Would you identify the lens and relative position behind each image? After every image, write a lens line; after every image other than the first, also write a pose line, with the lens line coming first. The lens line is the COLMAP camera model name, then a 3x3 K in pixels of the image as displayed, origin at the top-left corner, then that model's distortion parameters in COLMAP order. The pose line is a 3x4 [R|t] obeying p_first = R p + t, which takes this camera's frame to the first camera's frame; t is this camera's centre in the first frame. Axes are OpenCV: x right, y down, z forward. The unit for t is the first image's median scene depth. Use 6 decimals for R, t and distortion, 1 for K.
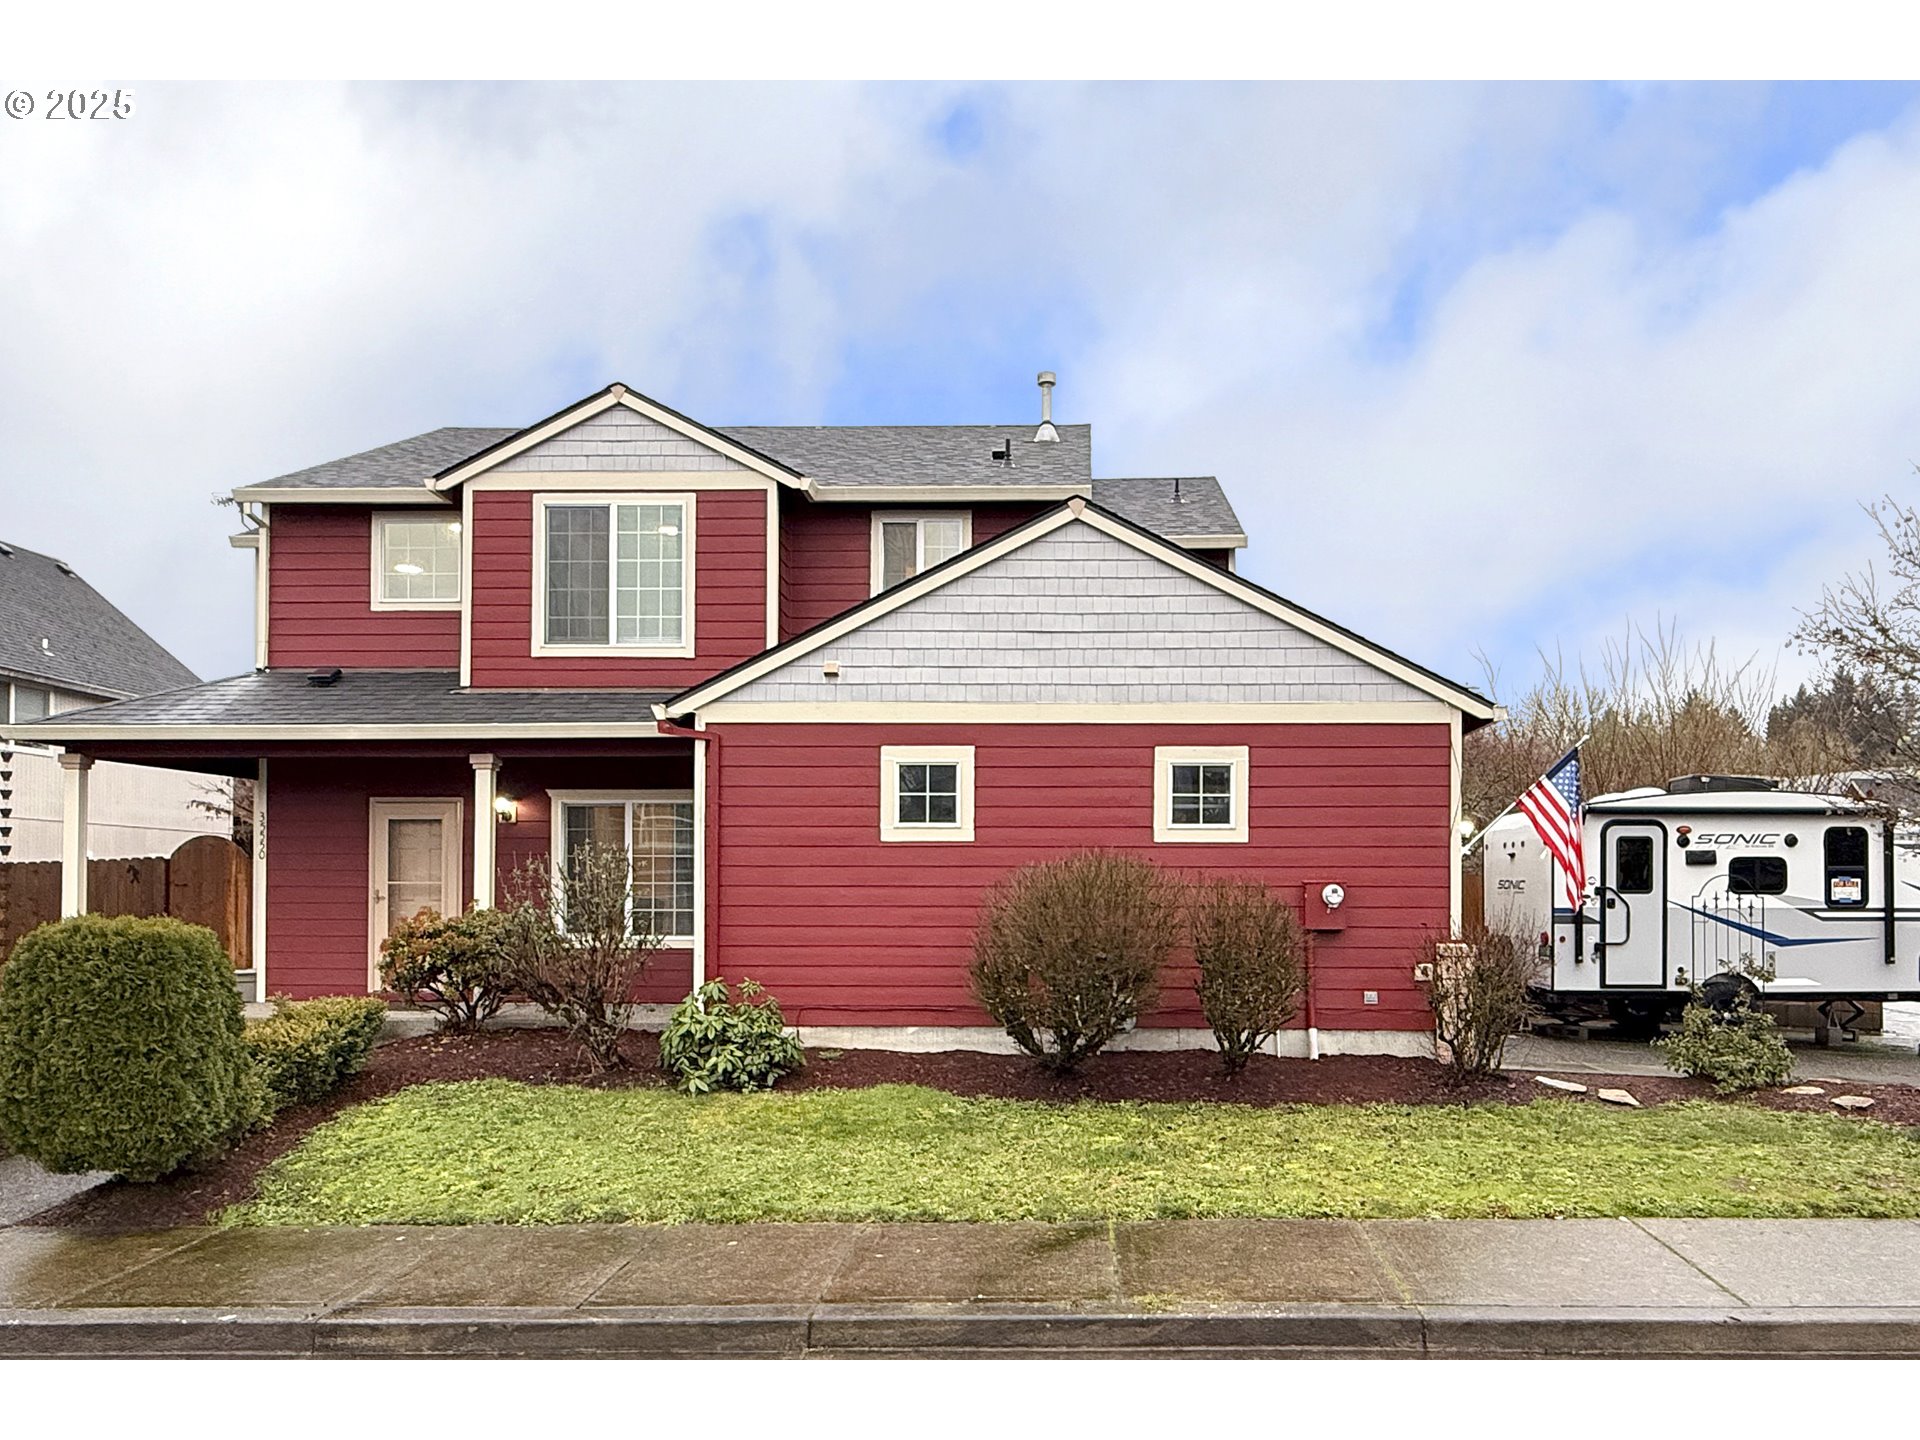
lens RADIAL K [[1493.7, 0, 1089.7], [0, 1493.7, 861.1], [0, 0, 1]] dist [0.004542, -0.007168]
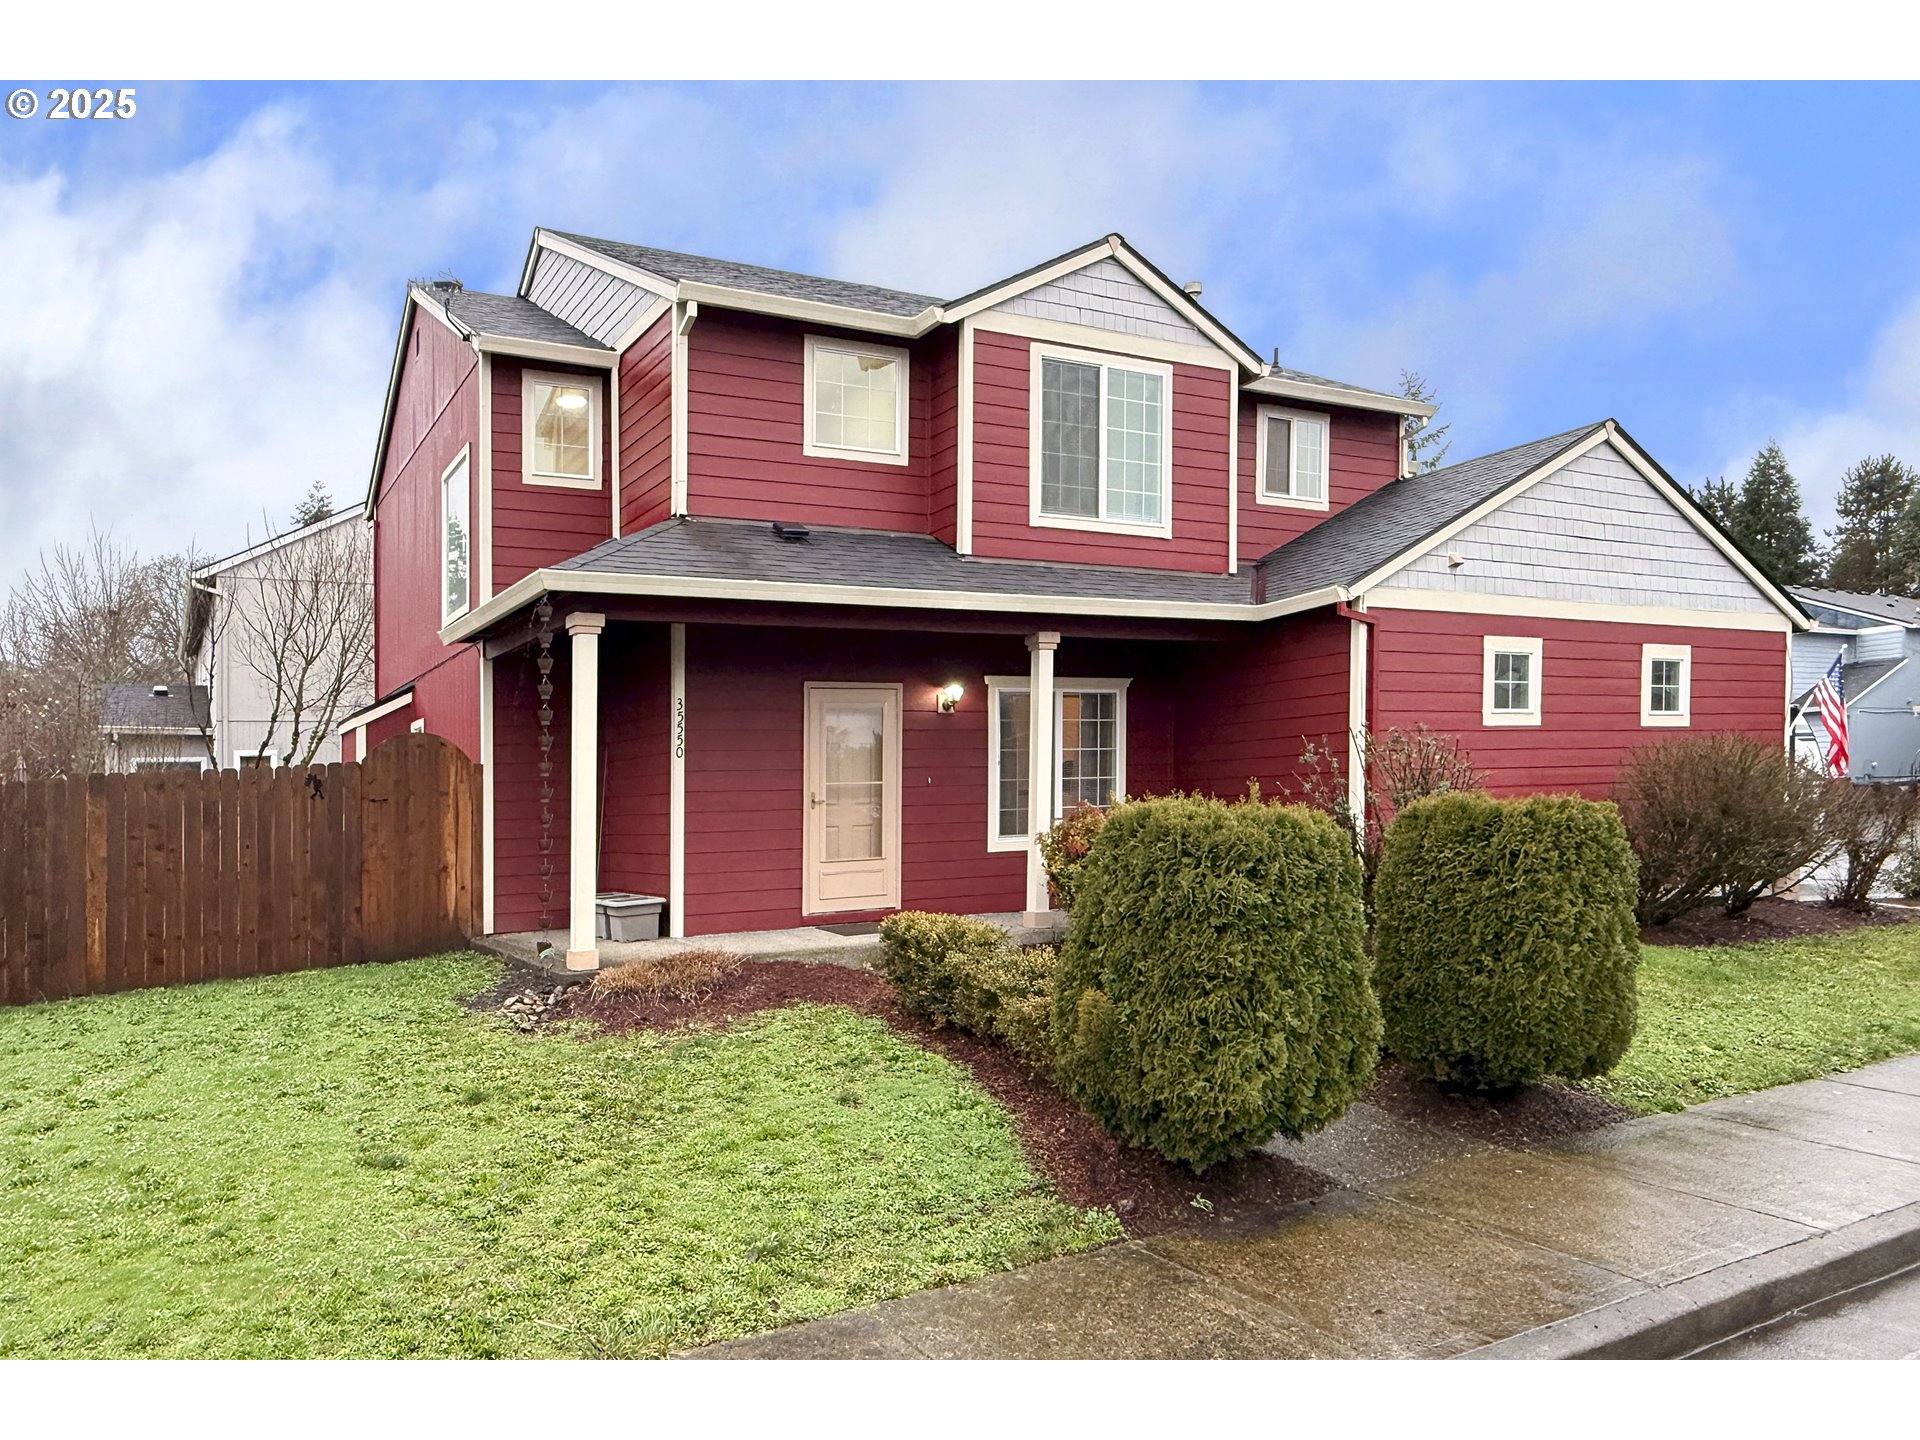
lens RADIAL K [[1449.1, 0, 953.0], [0, 1449.1, 837.2], [0, 0, 1]] dist [-0.002710, 0.000632]
pose [[0.850306, -0.041493, 0.524651, -1.013152], [0.021821, 0.998810, 0.043628, 0.012826], [-0.525836, -0.025649, 0.850199, 0.323384]]
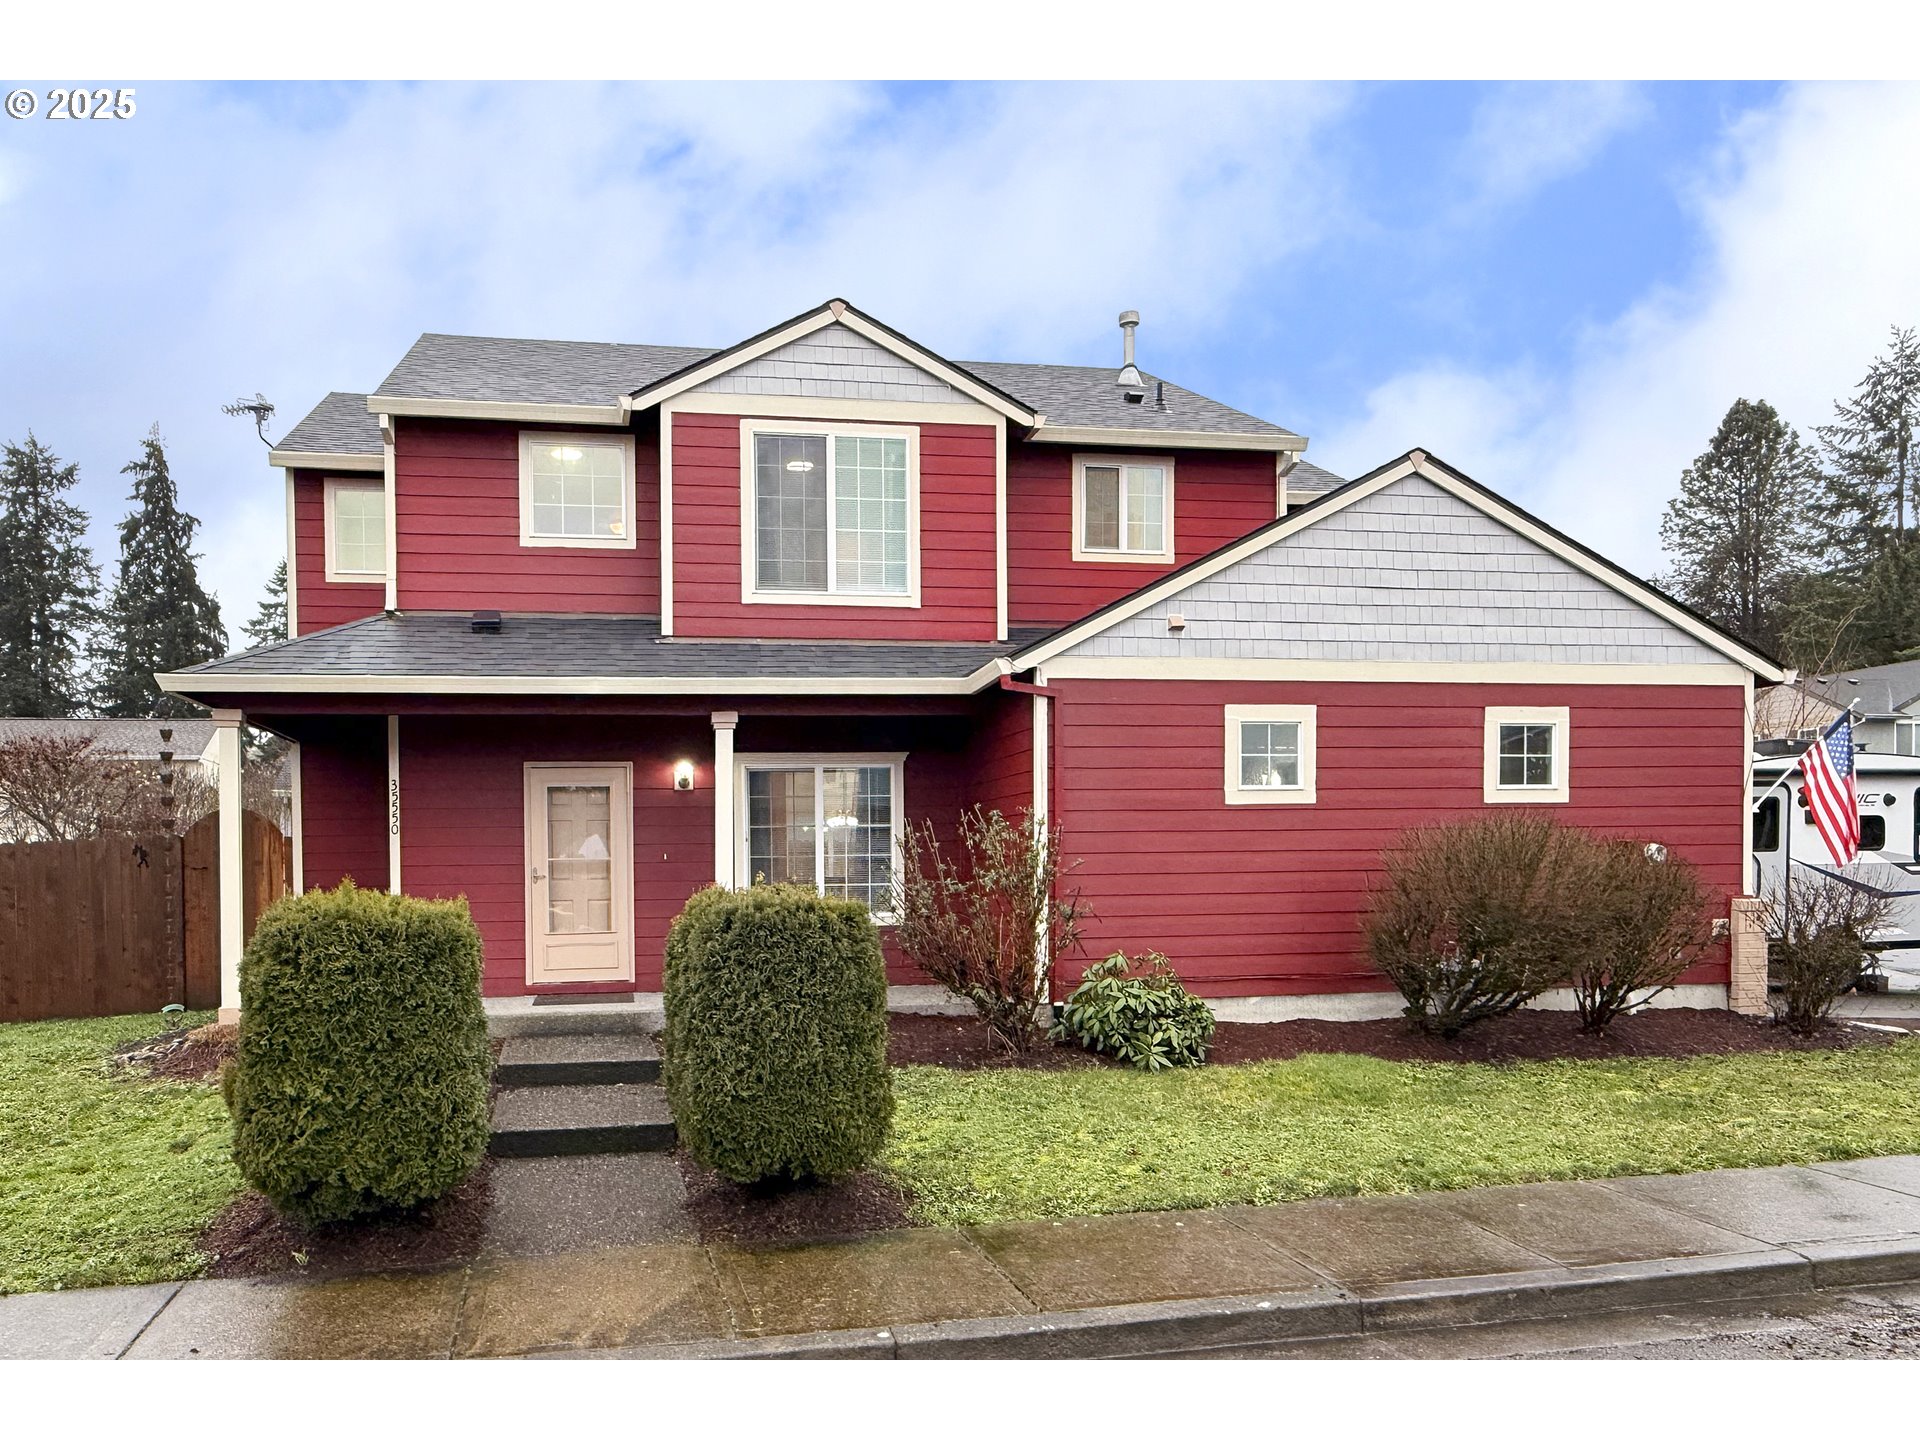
lens RADIAL K [[1596.3, 0, 915.8], [0, 1596.3, 906.6], [0, 0, 1]] dist [-0.004173, -0.003147]
pose [[0.975766, -0.021892, 0.217718, -0.557953], [0.012691, 0.998970, 0.043566, 0.004989], [-0.218447, -0.039747, 0.975039, 0.044477]]
